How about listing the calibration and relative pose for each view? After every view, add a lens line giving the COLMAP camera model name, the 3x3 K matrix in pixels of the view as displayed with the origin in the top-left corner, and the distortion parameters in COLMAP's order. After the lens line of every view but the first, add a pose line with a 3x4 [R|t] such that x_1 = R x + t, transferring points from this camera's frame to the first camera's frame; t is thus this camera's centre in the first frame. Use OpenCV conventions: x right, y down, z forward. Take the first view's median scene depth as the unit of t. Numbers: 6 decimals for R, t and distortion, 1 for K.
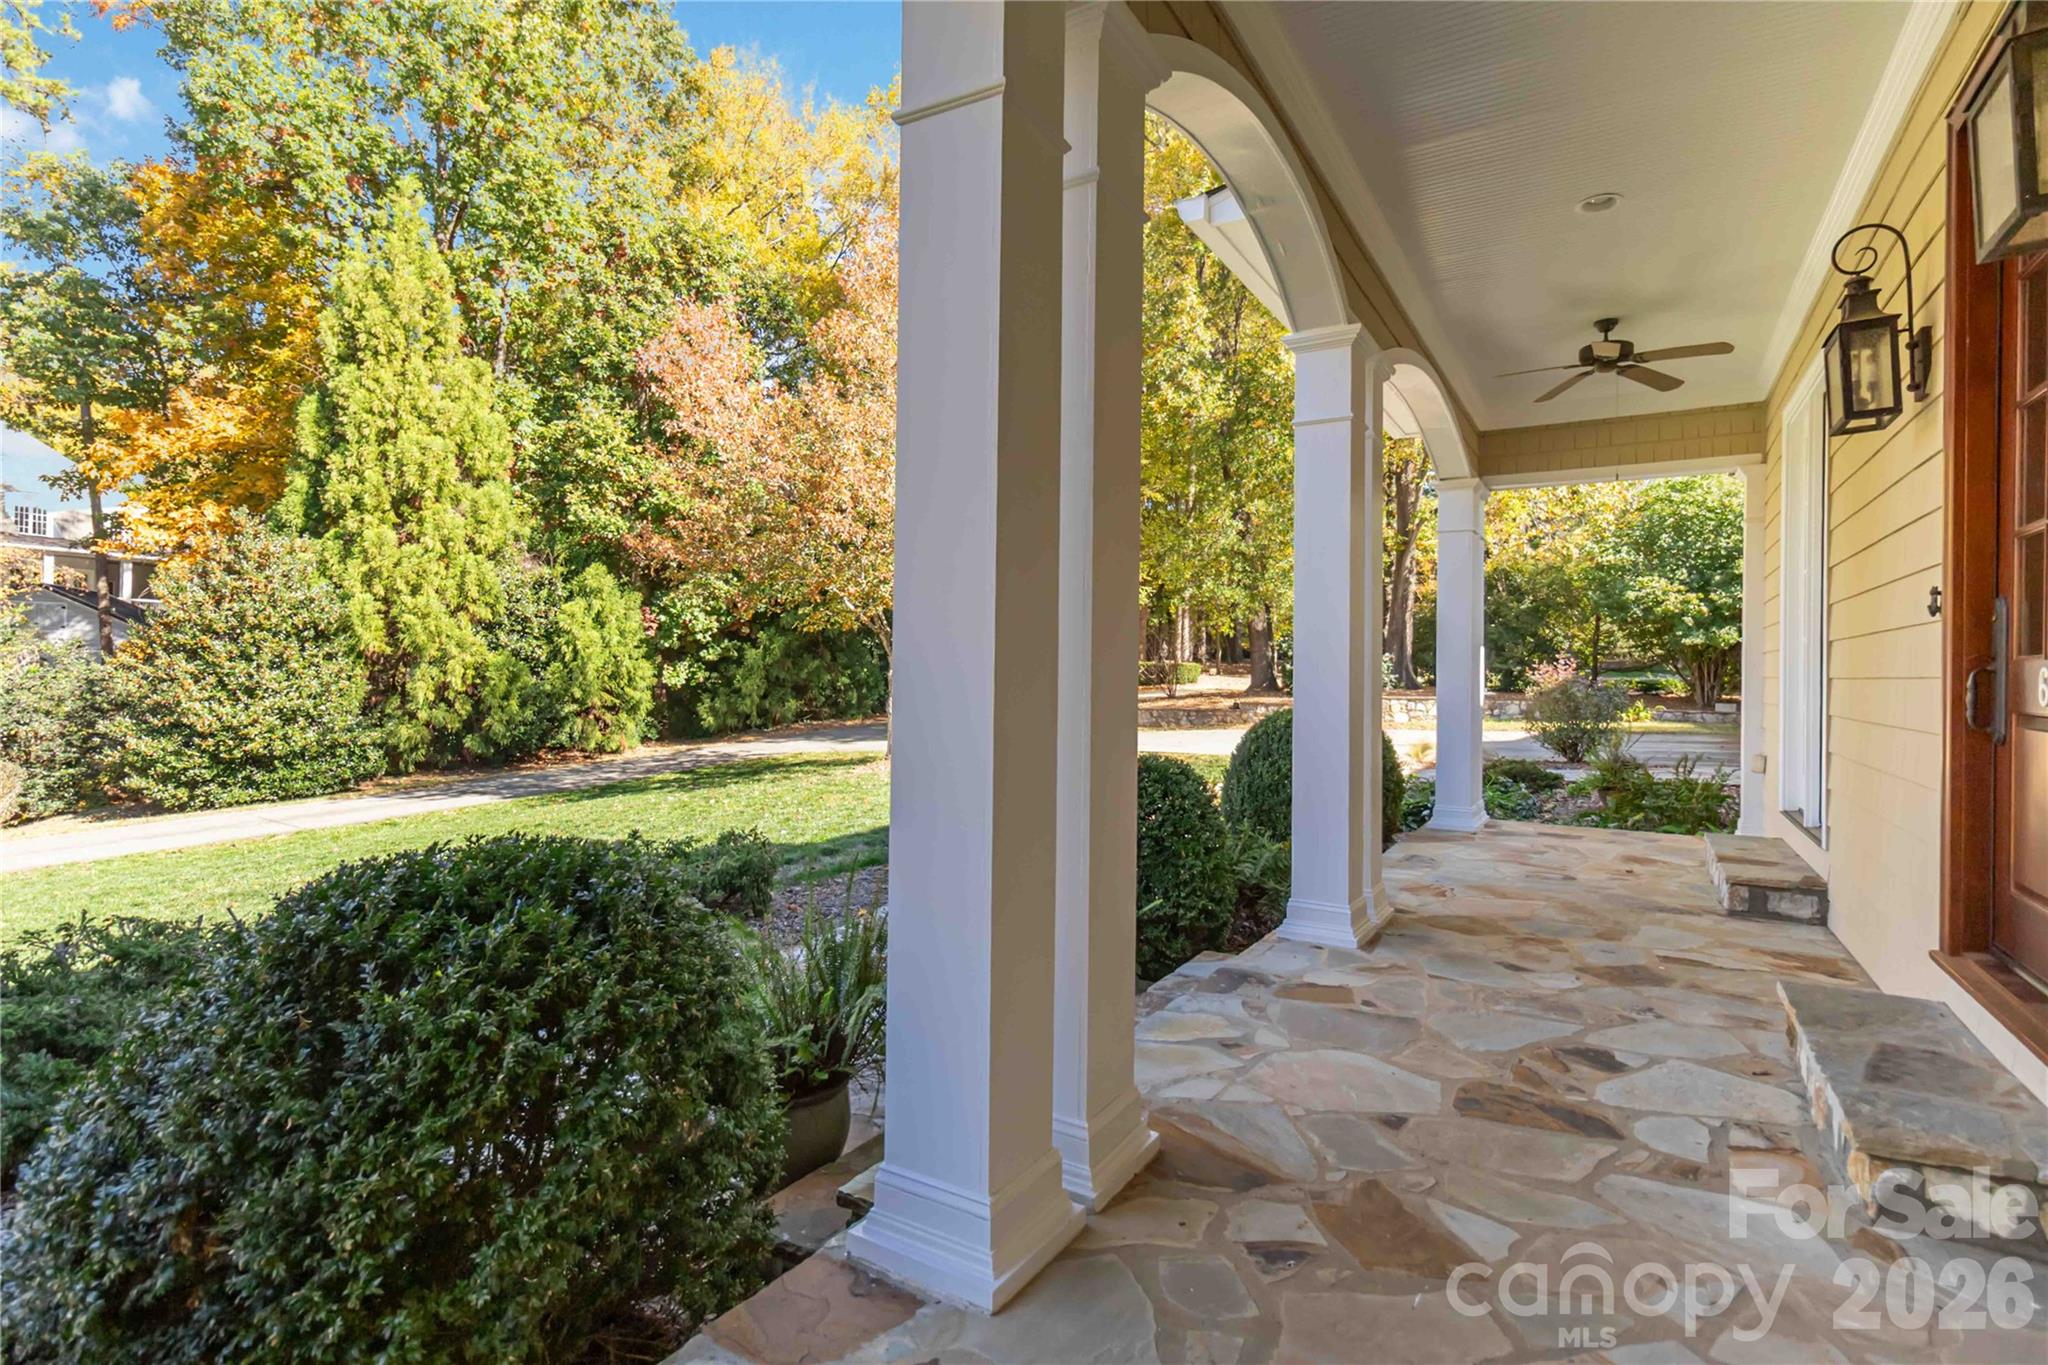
lens RADIAL K [[967.9, 0, 1025.4], [0, 967.9, 681.4], [0, 0, 1]] dist [0.001346, 0.000969]
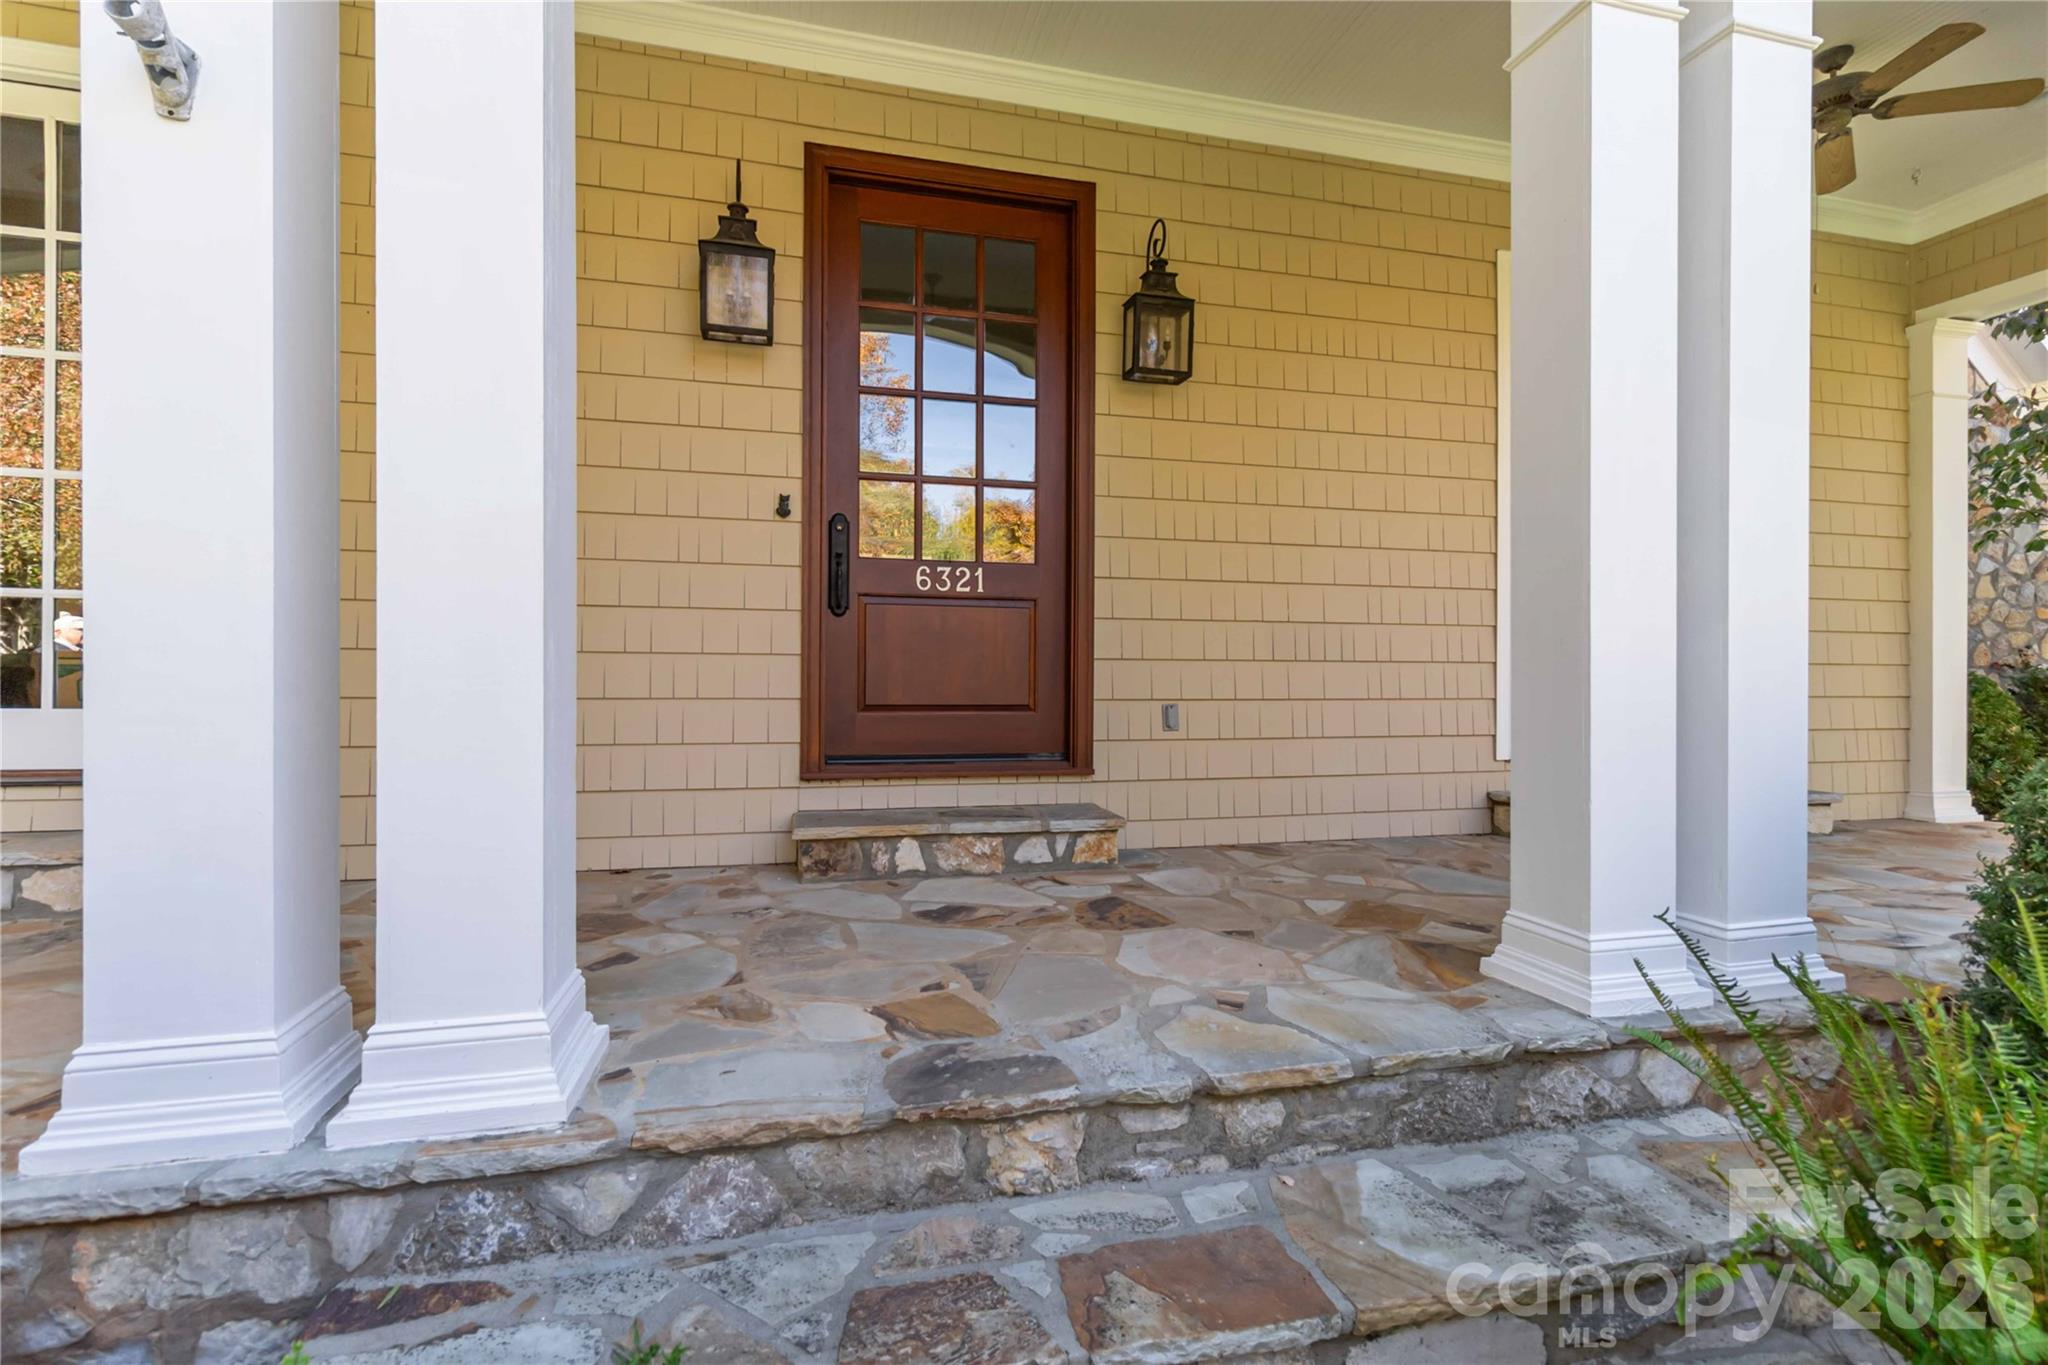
lens RADIAL K [[967.9, 0, 1028.9], [0, 967.9, 677.7], [0, 0, 1]] dist [0.001346, 0.000969]
pose [[-0.725074, -0.015904, 0.688487, -0.179458], [-0.013221, 0.999871, 0.009174, 0.129477], [-0.688544, -0.002450, -0.725191, 1.688841]]
